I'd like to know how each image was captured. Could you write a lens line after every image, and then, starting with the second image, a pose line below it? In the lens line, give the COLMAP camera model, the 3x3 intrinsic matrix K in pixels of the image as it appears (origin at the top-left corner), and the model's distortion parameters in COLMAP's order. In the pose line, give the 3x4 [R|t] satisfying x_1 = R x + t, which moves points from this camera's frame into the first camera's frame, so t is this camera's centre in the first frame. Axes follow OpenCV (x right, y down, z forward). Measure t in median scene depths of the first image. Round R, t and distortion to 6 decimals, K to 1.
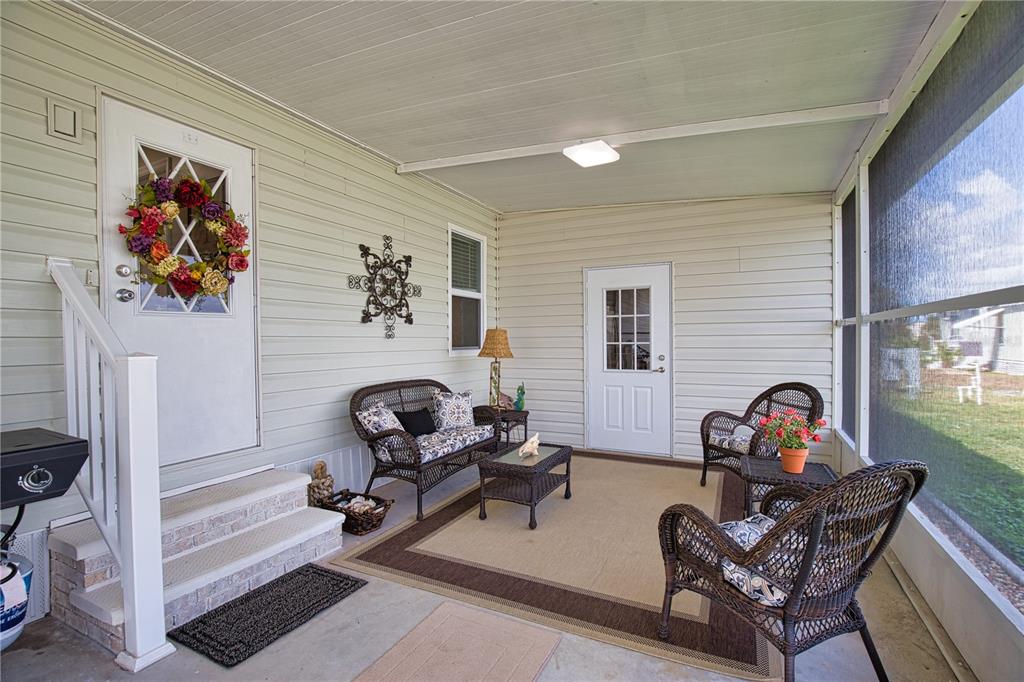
lens RADIAL K [[457.4, 0, 512.9], [0, 457.4, 343.2], [0, 0, 1]] dist [-0.014144, 0.000407]
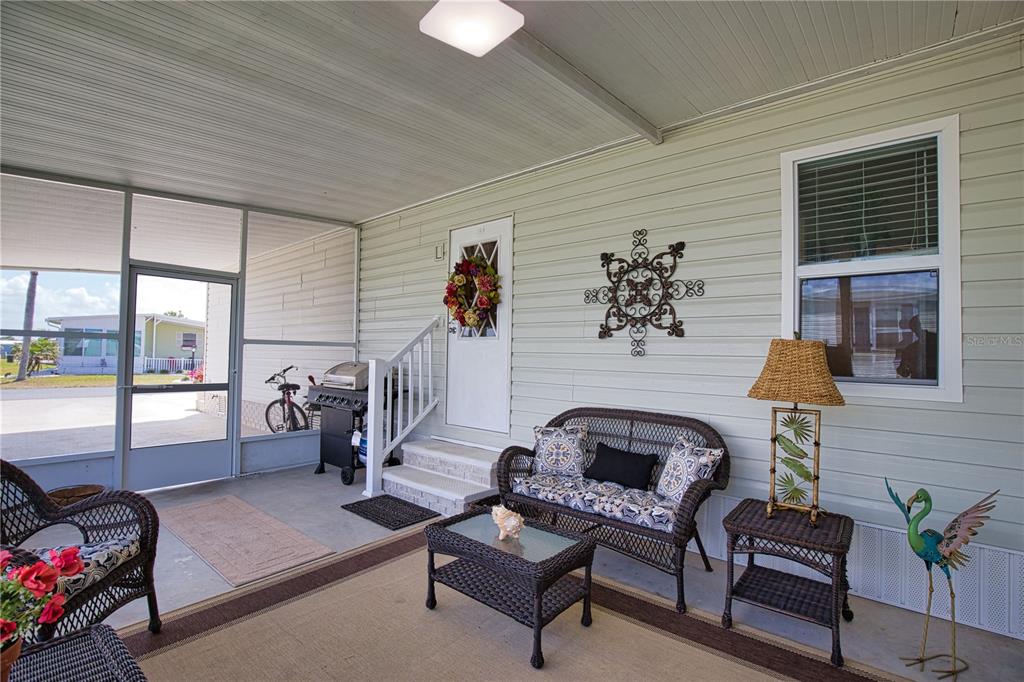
lens RADIAL K [[457.4, 0, 513.0], [0, 457.4, 343.6], [0, 0, 1]] dist [-0.014144, 0.000407]
pose [[-0.204210, -0.026875, -0.978558, 0.562030], [-0.028166, 0.999371, -0.021568, -0.008972], [0.978522, 0.023158, -0.204838, 0.949461]]
